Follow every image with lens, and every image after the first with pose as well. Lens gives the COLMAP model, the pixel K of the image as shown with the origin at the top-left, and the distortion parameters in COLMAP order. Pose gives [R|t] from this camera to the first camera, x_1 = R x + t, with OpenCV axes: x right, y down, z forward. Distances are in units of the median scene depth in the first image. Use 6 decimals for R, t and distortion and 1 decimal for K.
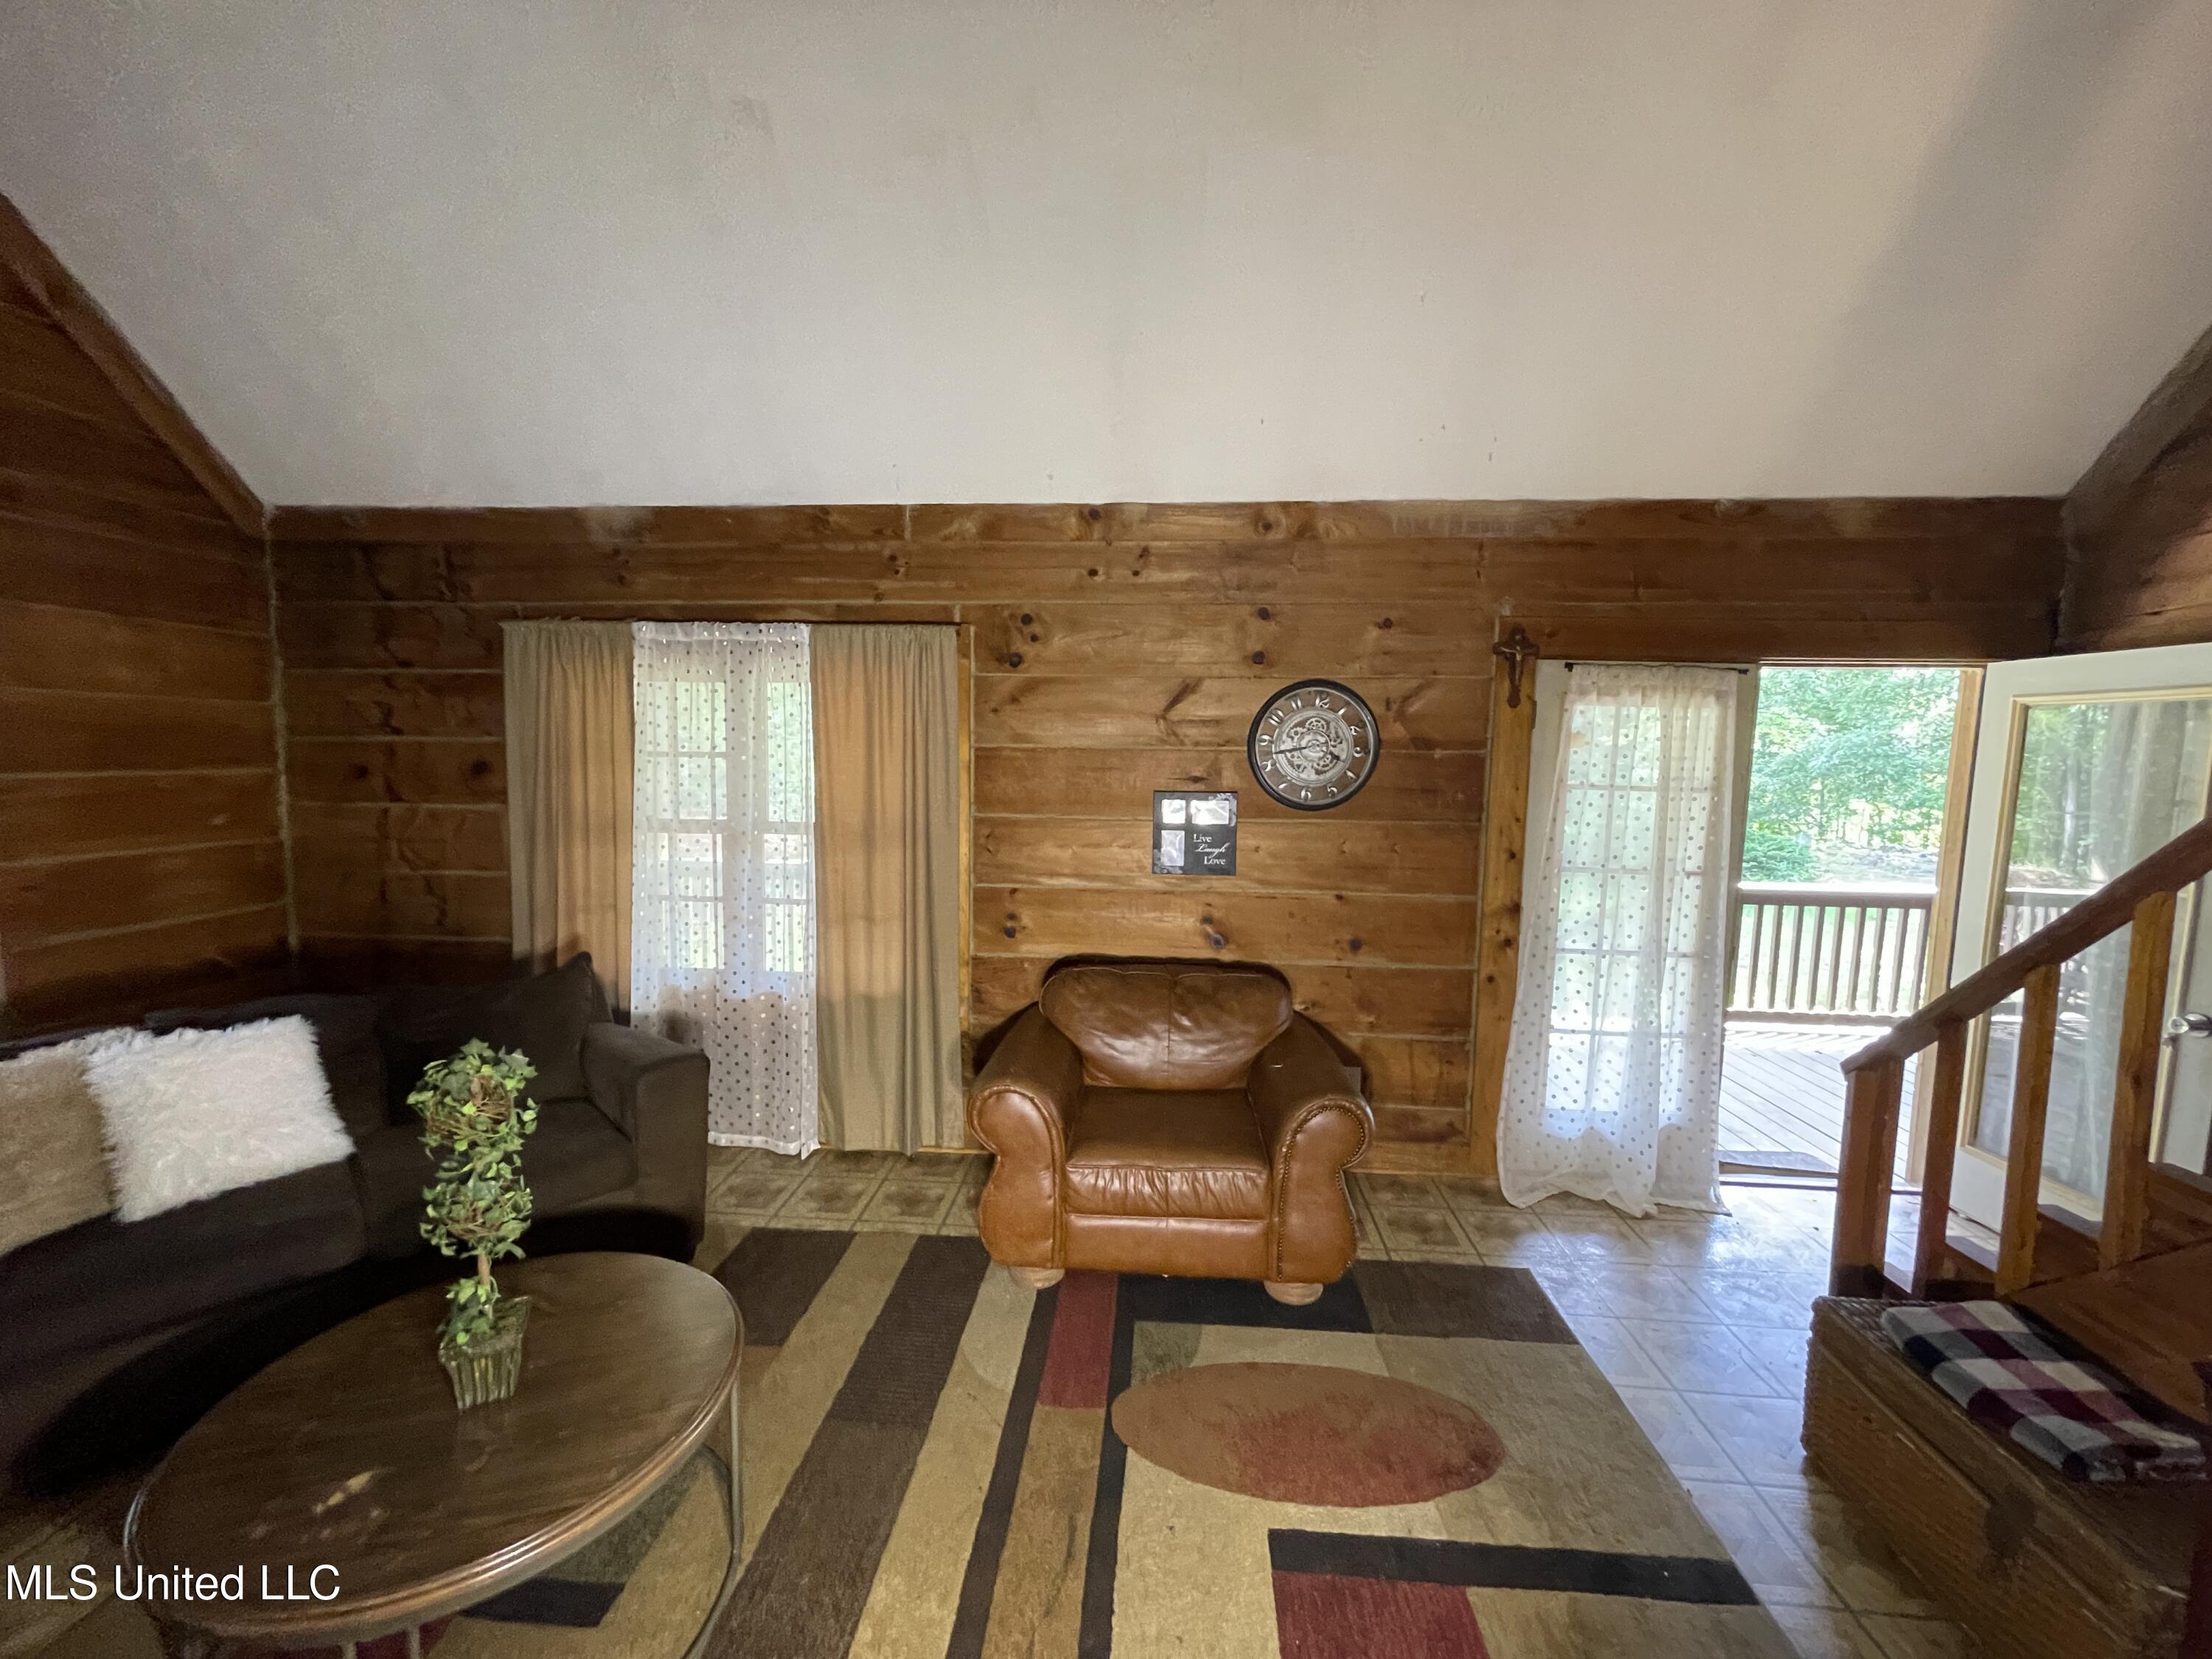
lens RADIAL K [[909.4, 0, 1103.2], [0, 909.4, 818.7], [0, 0, 1]] dist [0.011646, -0.000137]
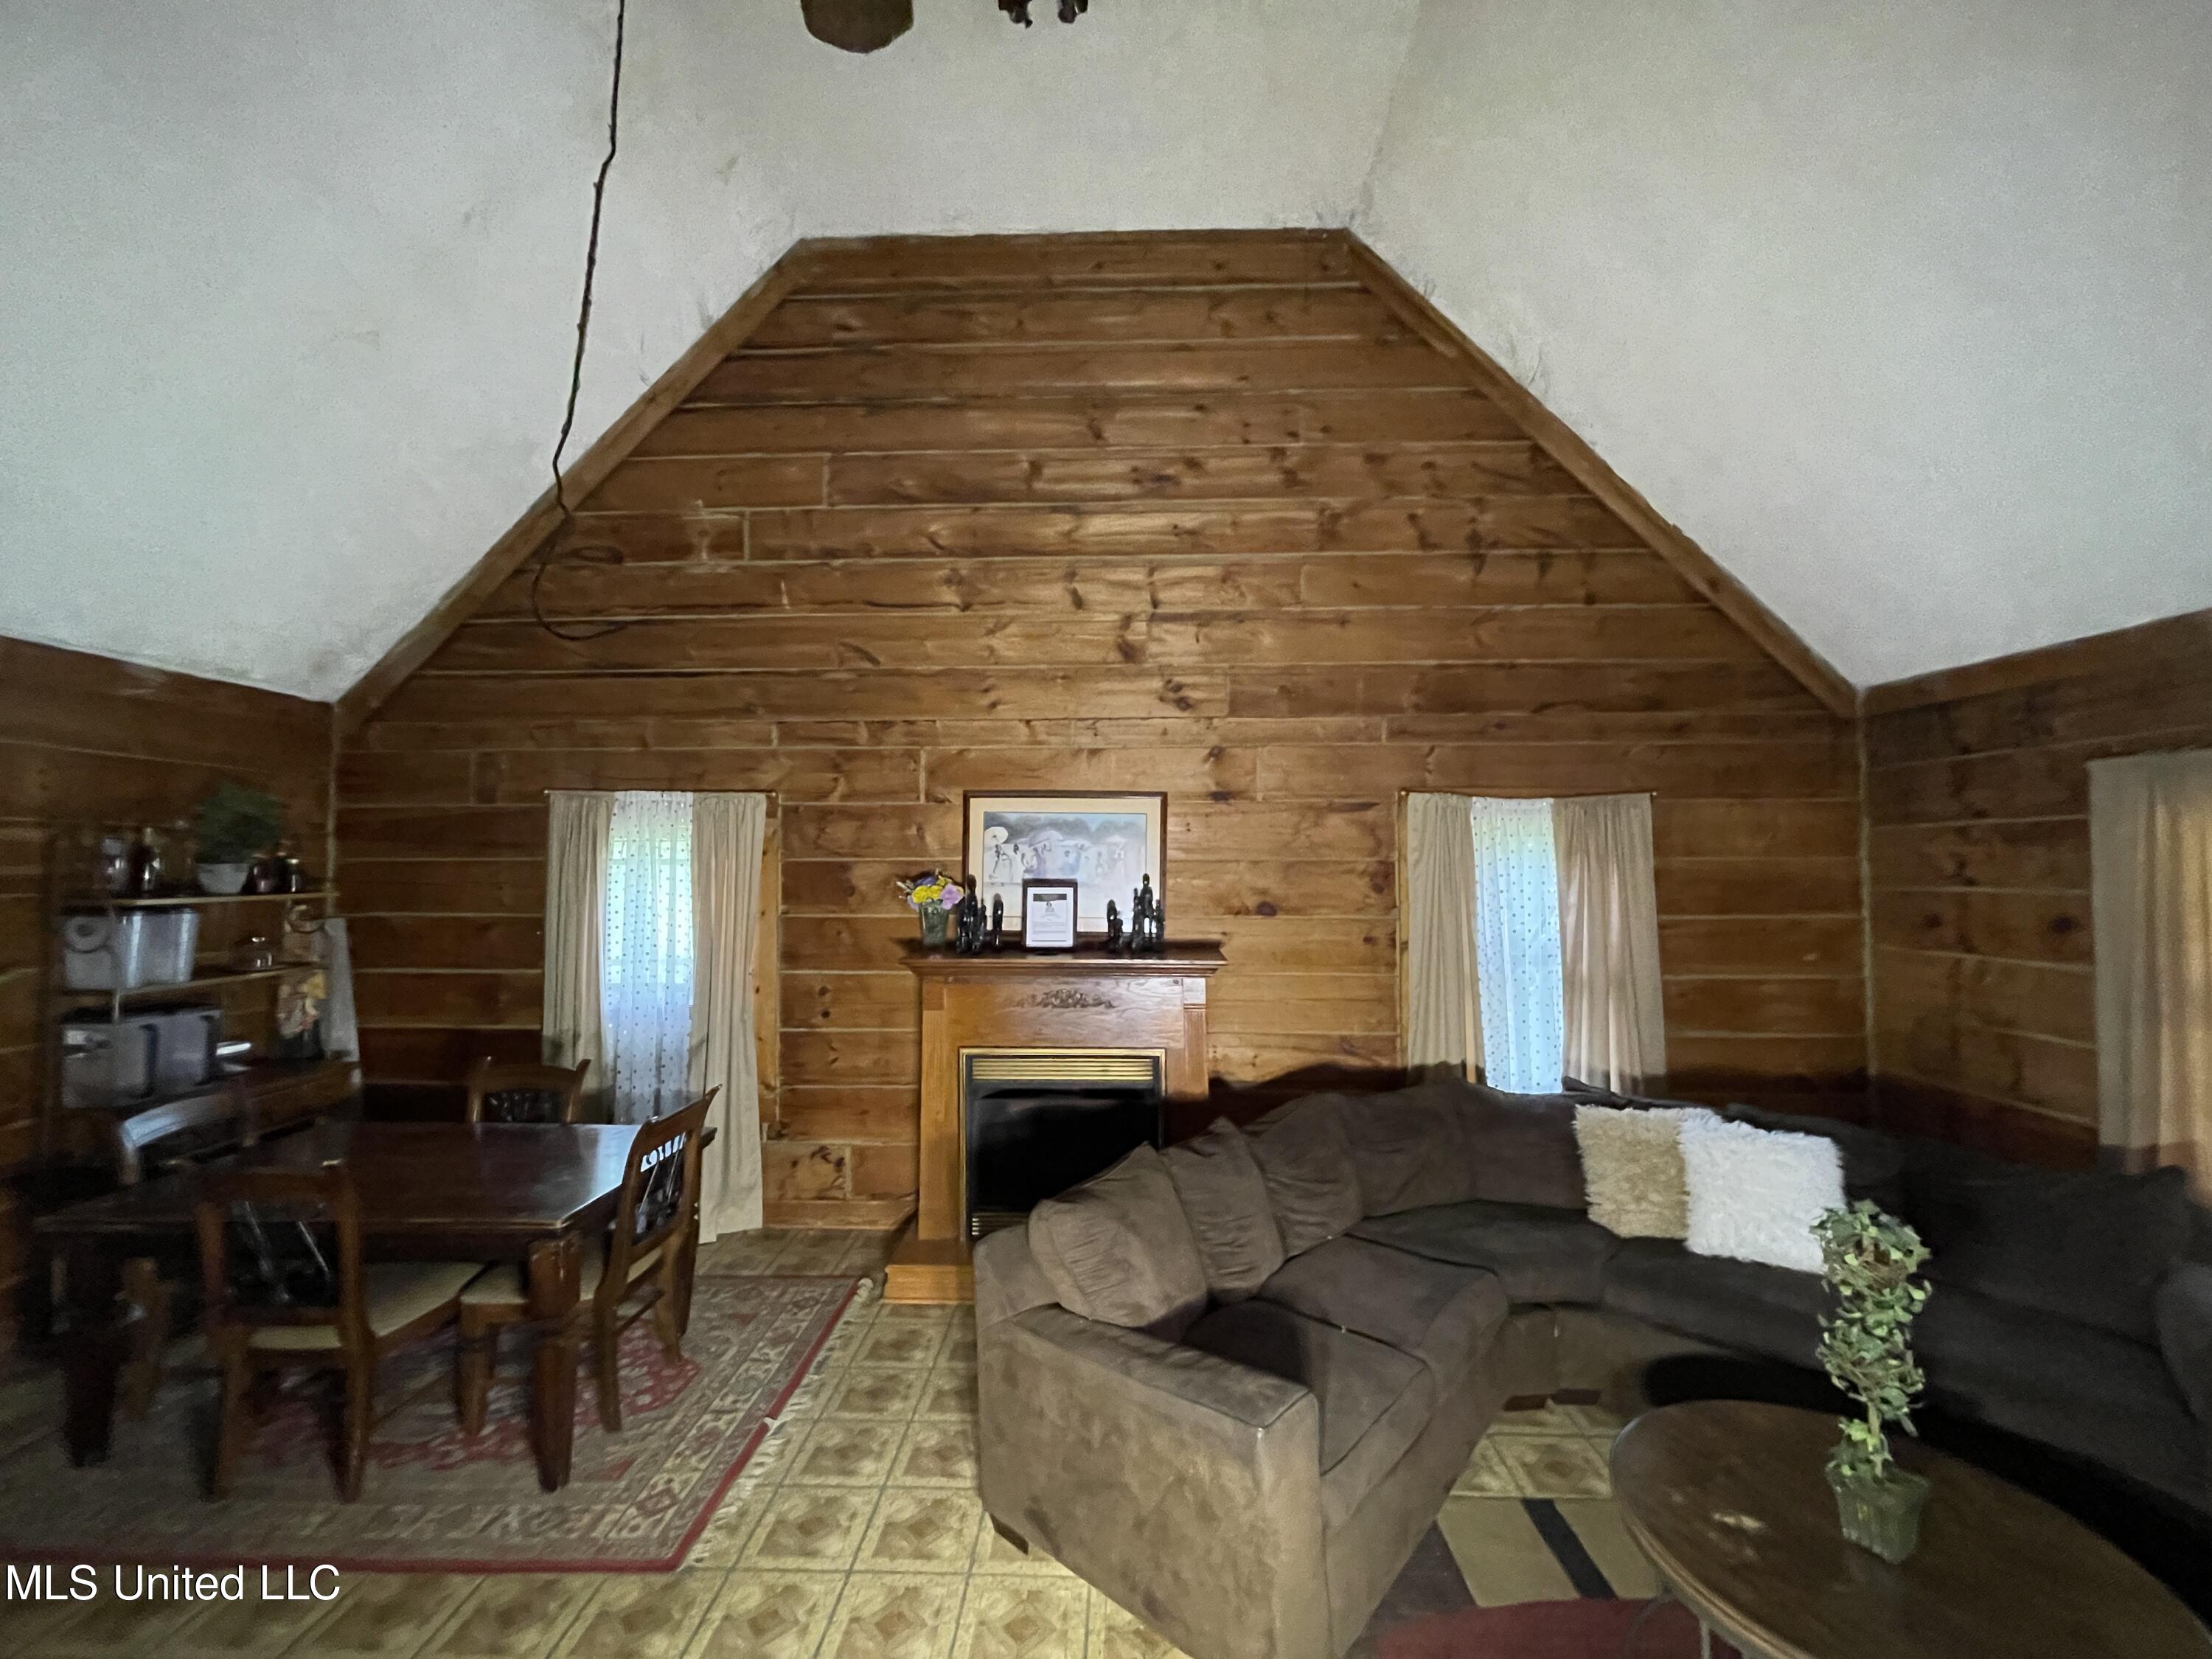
lens RADIAL K [[886.4, 0, 1100.2], [0, 886.4, 832.4], [0, 0, 1]] dist [-0.000481, 0.000243]
pose [[0.061780, -0.049596, -0.996857, 0.217708], [-0.071393, 0.995987, -0.053977, -0.047973], [0.995533, 0.074503, 0.057991, -0.007655]]
